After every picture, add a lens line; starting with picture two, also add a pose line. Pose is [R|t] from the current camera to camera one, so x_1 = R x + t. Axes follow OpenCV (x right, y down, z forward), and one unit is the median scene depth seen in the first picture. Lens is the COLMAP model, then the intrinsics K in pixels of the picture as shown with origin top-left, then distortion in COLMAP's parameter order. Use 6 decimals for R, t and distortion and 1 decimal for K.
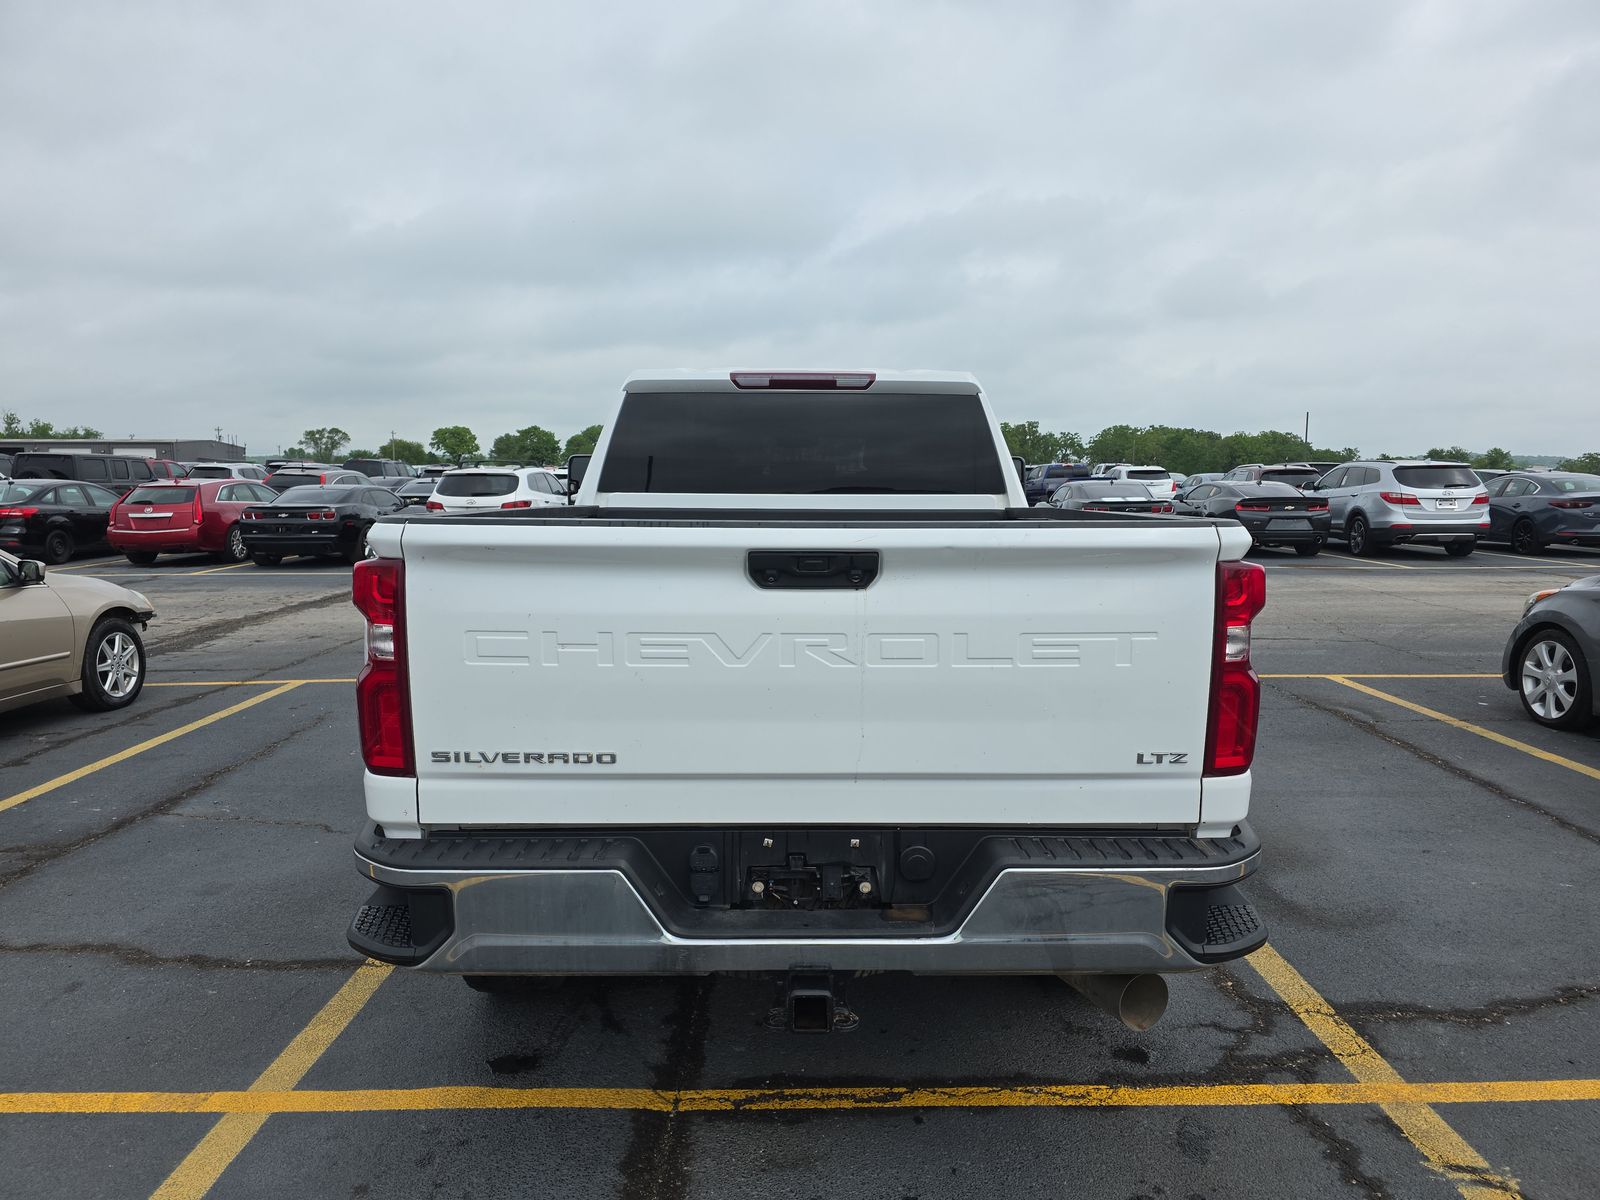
lens RADIAL K [[1068.9, 0, 809.0], [0, 1068.9, 600.4], [0, 0, 1]] dist [0.019850, -0.000888]
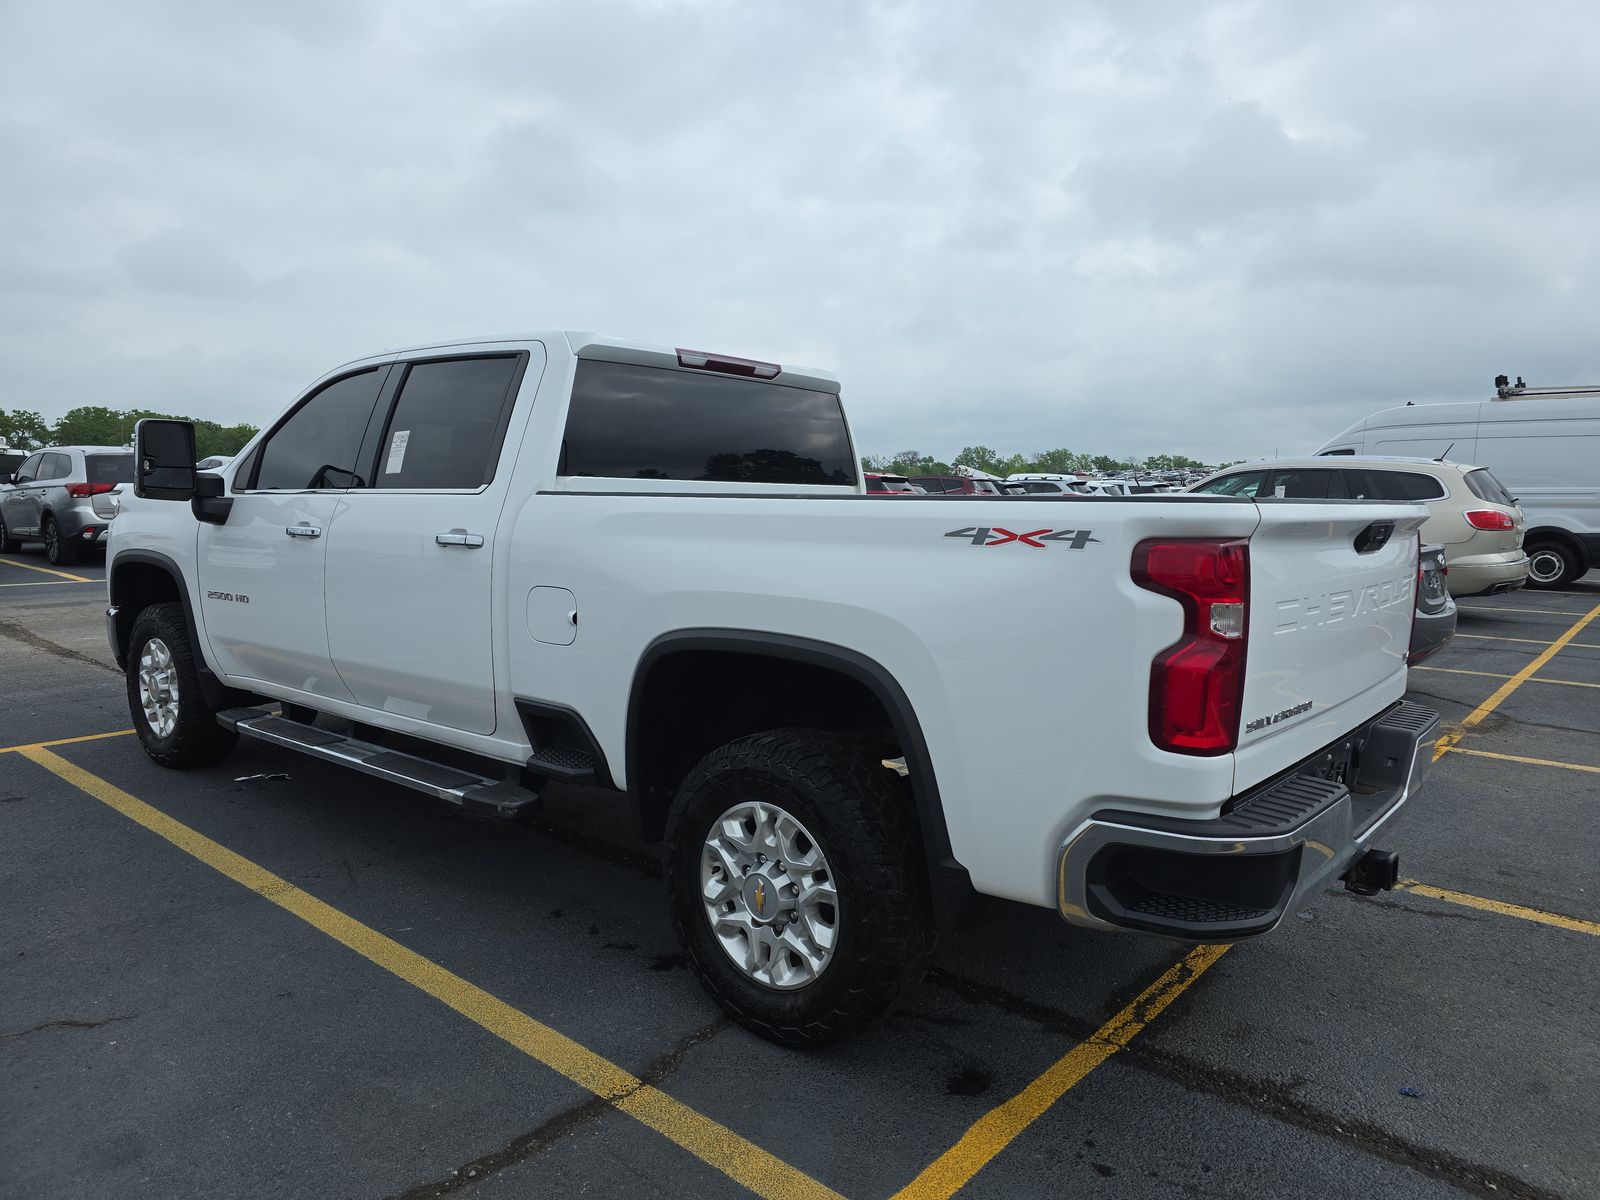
lens RADIAL K [[1076.1, 0, 820.8], [0, 1076.1, 582.0], [0, 0, 1]] dist [0.030422, -0.002328]
pose [[0.644798, -0.051498, 0.762617, -1.012899], [0.062884, 0.997920, 0.014218, -0.025371], [-0.761762, 0.038789, 0.646695, 0.449618]]
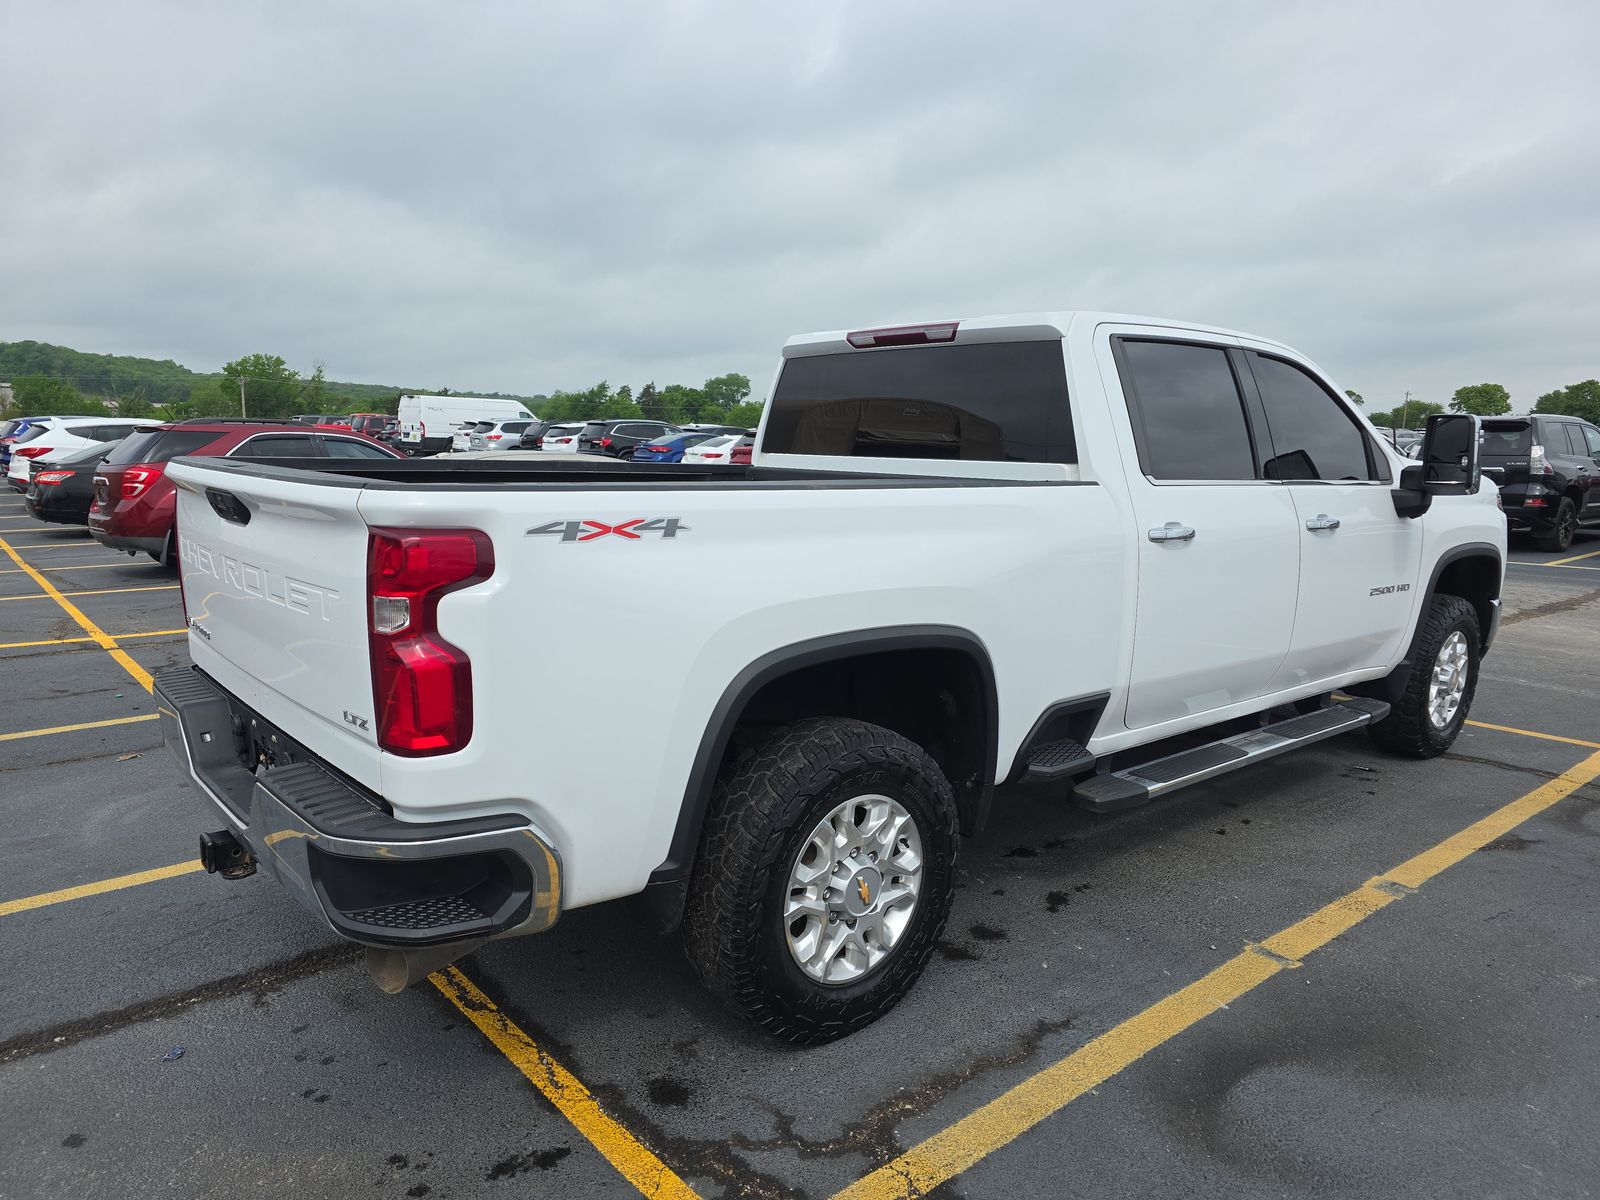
lens RADIAL K [[1068.9, 0, 809.0], [0, 1068.9, 600.4], [0, 0, 1]] dist [0.019850, -0.000888]
pose [[0.645497, 0.122960, -0.753800, 0.966243], [-0.097751, 0.992139, 0.078132, -0.059910], [0.757482, 0.023251, 0.652442, 0.482071]]
